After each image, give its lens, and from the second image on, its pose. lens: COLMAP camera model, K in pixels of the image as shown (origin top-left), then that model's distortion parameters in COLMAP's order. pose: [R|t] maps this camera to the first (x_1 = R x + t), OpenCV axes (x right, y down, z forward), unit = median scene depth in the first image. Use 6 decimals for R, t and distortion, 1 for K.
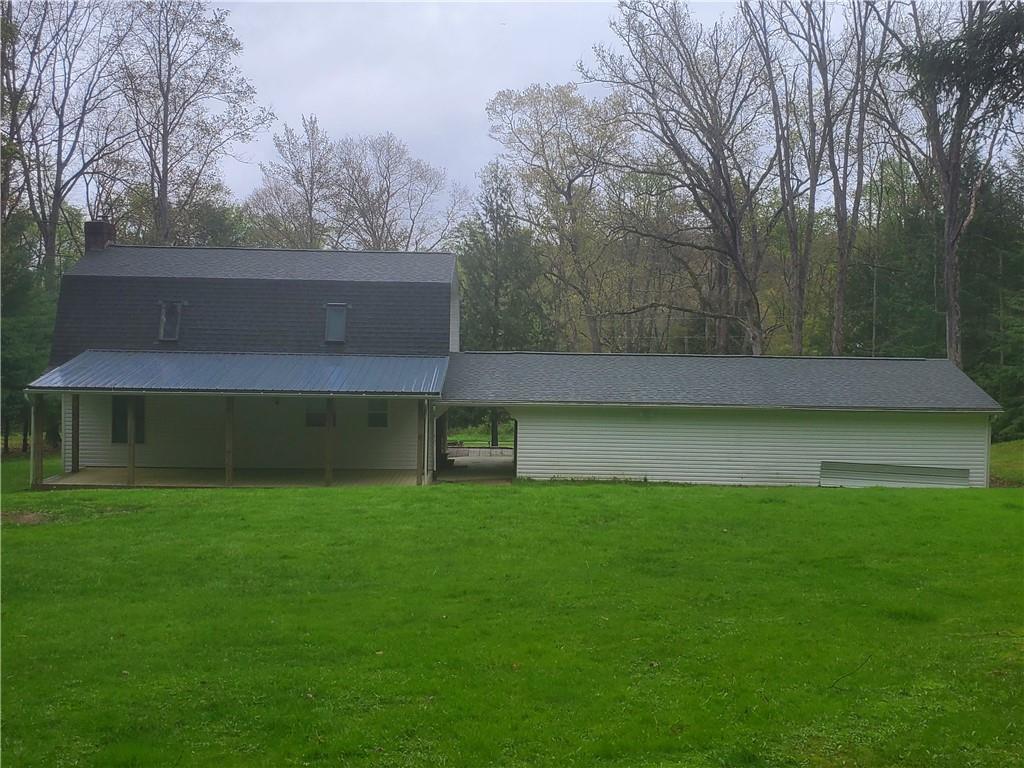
lens RADIAL K [[1096.8, 0, 512.0], [0, 1096.8, 384.0], [0, 0, 1]] dist [-0.068503, -0.020464]
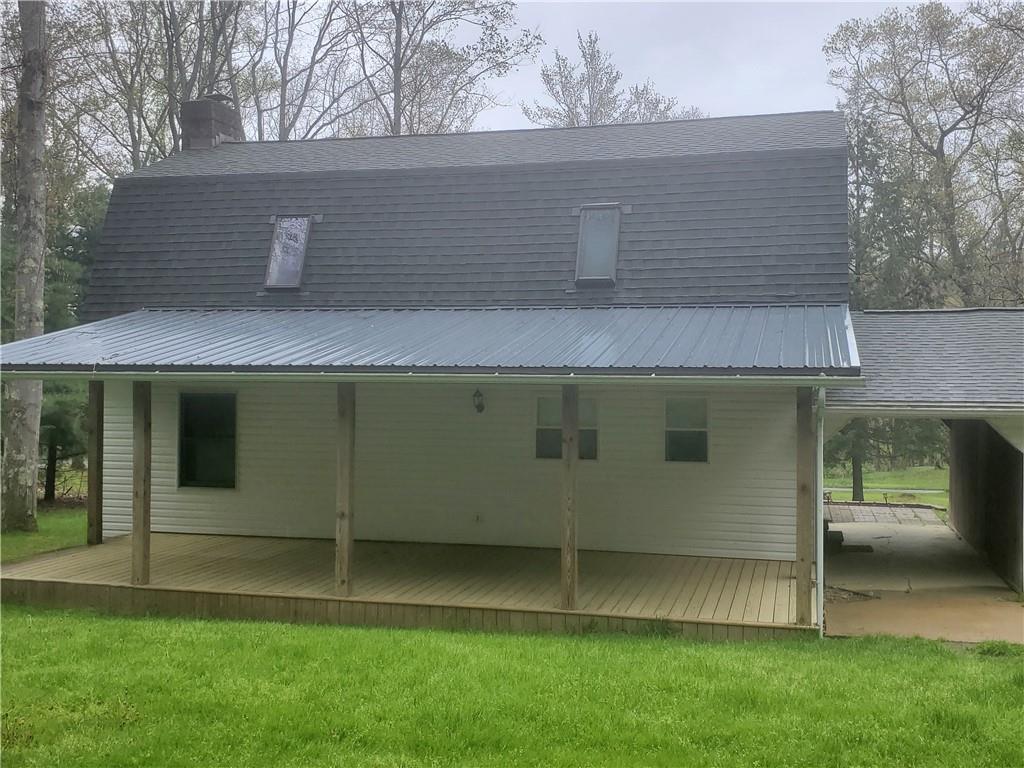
lens RADIAL K [[1096.8, 0, 512.0], [0, 1096.8, 384.0], [0, 0, 1]] dist [-0.068503, -0.020464]
pose [[0.963108, 0.005439, -0.269059, -0.065105], [-0.014568, 0.999384, -0.031942, 0.021367], [0.268720, 0.034683, 0.962594, 0.509776]]
